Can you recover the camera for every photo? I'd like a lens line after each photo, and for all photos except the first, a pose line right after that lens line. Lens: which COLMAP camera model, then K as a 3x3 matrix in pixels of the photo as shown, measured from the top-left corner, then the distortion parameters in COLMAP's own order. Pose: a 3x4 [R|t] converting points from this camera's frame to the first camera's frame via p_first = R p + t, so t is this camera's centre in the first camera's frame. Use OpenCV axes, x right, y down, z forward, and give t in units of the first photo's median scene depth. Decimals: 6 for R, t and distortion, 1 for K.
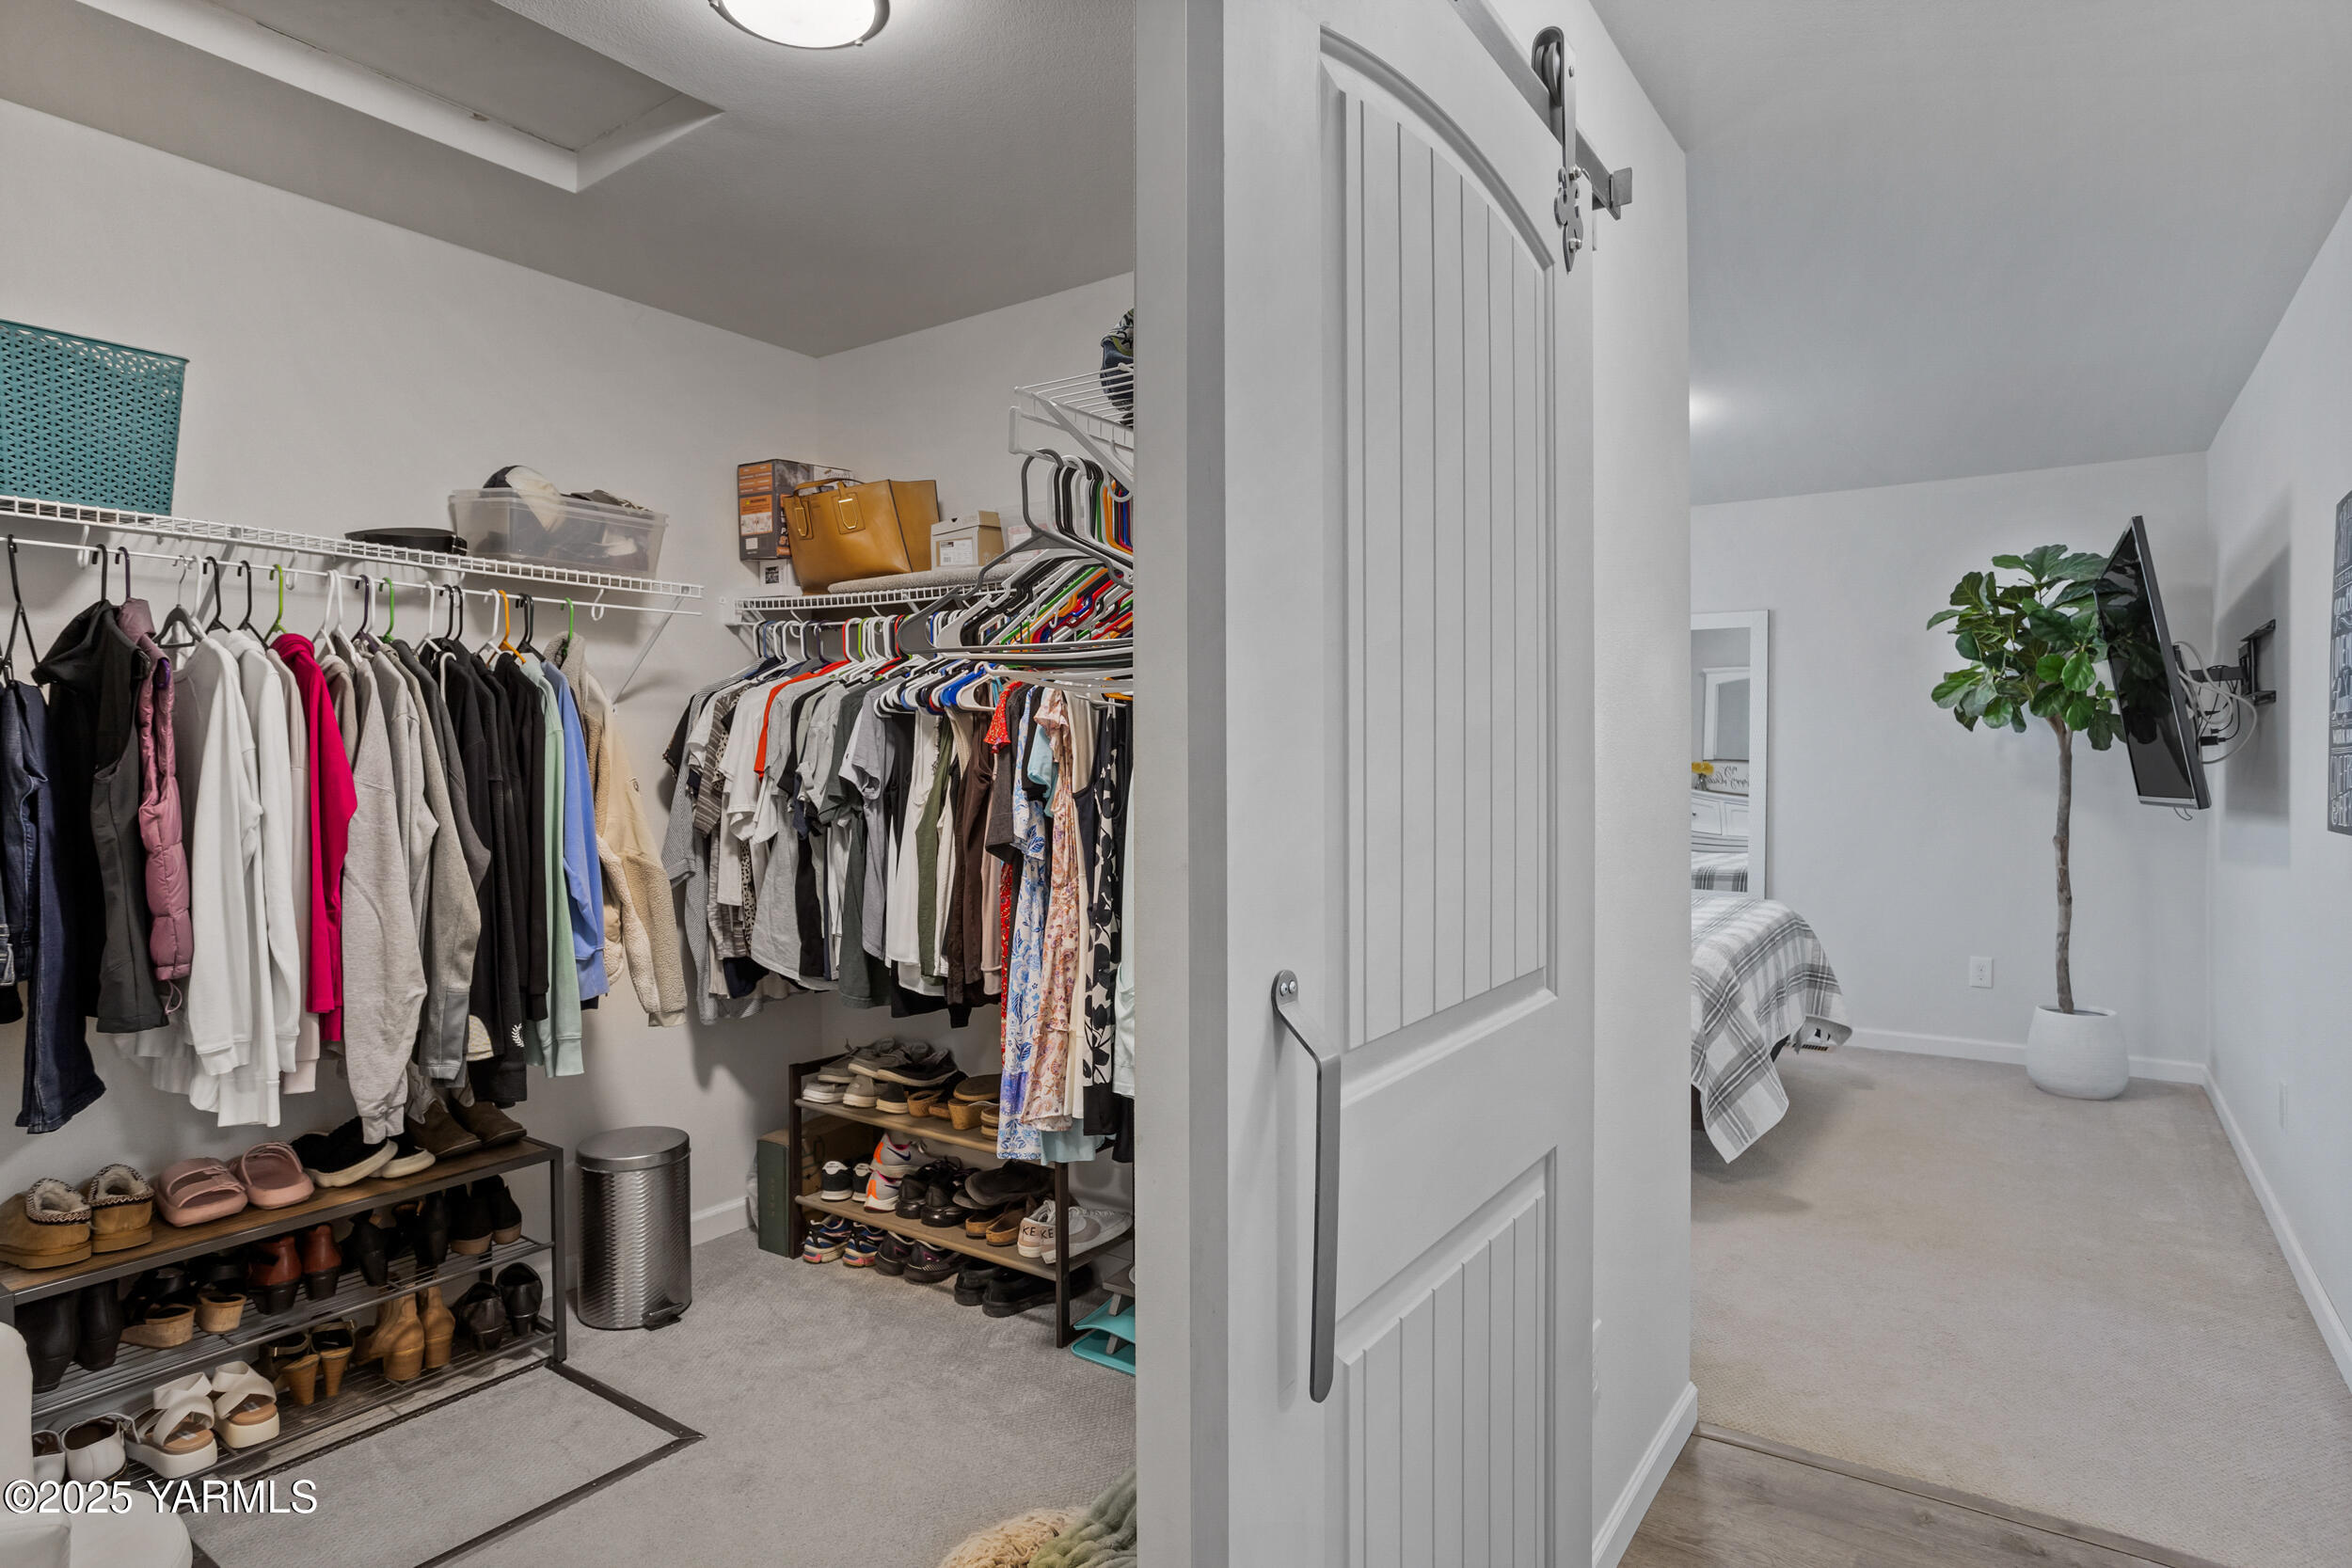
lens RADIAL K [[1228.0, 0, 1193.0], [0, 1228.0, 794.4], [0, 0, 1]] dist [-0.026051, -0.001367]
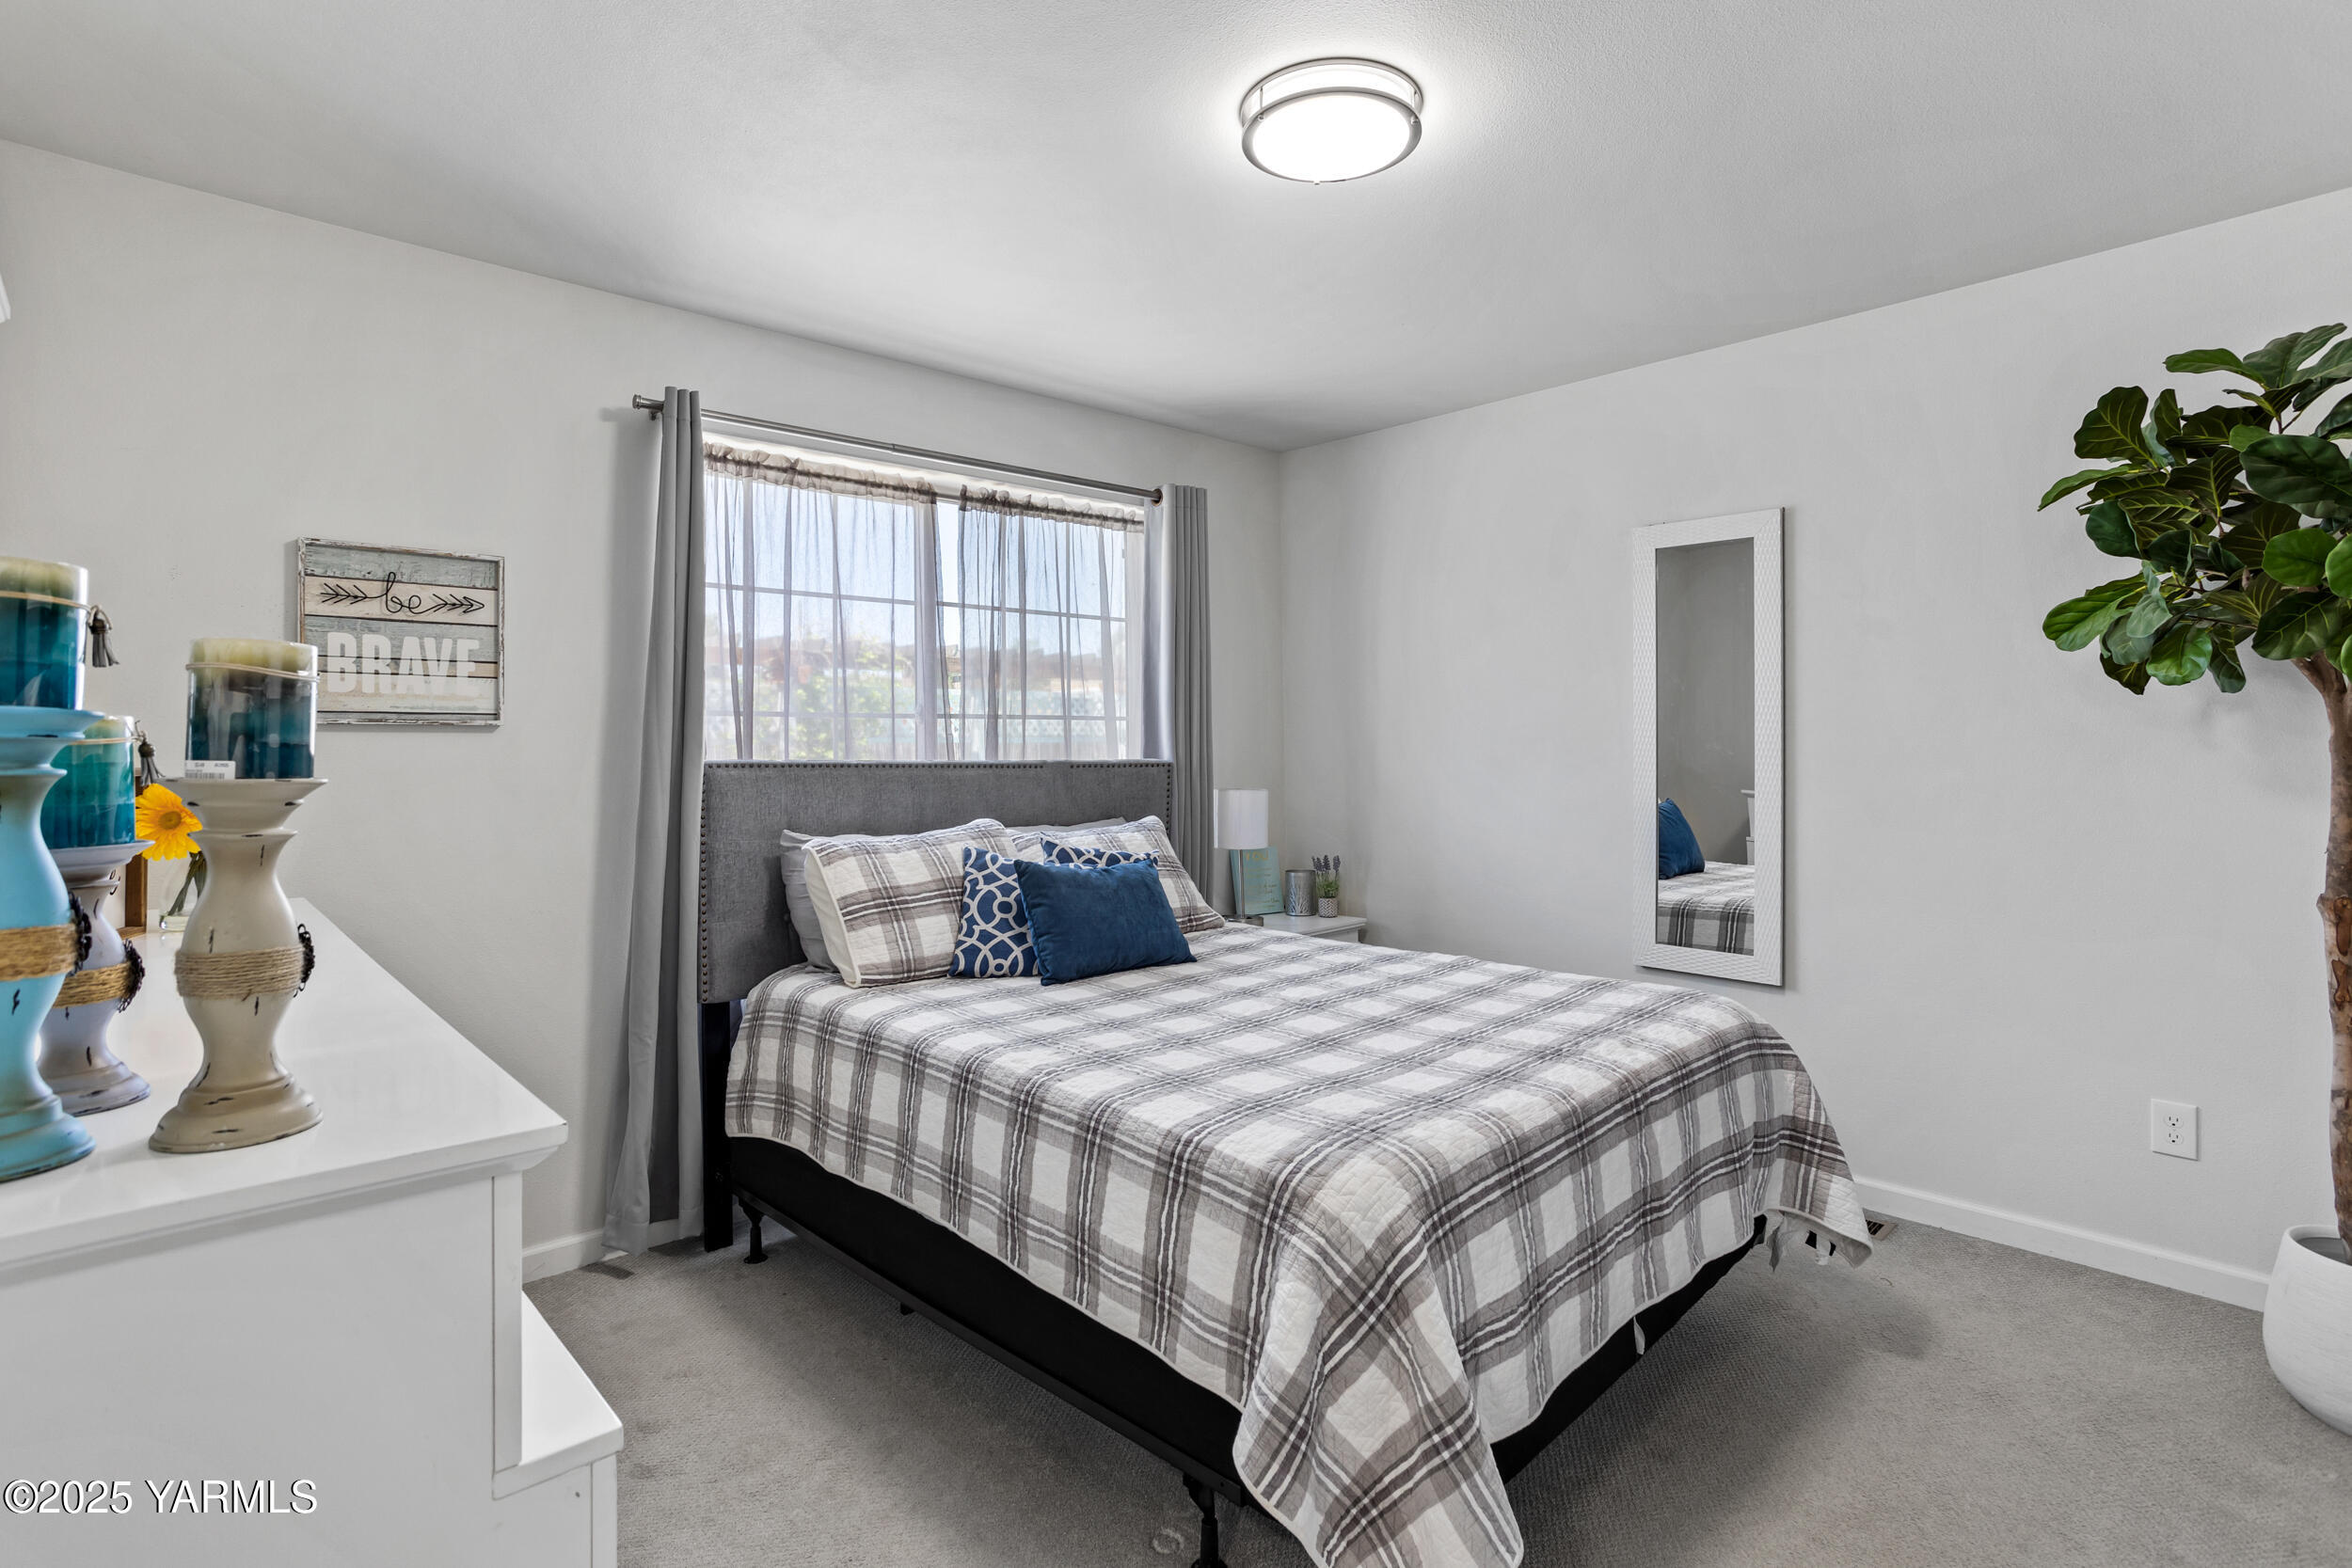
lens RADIAL K [[1145.3, 0, 1160.8], [0, 1145.3, 763.6], [0, 0, 1]] dist [-0.008021, 0.005916]
pose [[0.978423, -0.004451, -0.206562, 0.333650], [0.001994, 0.999925, -0.012100, -0.016026], [0.206600, 0.011427, 0.978359, 0.428807]]
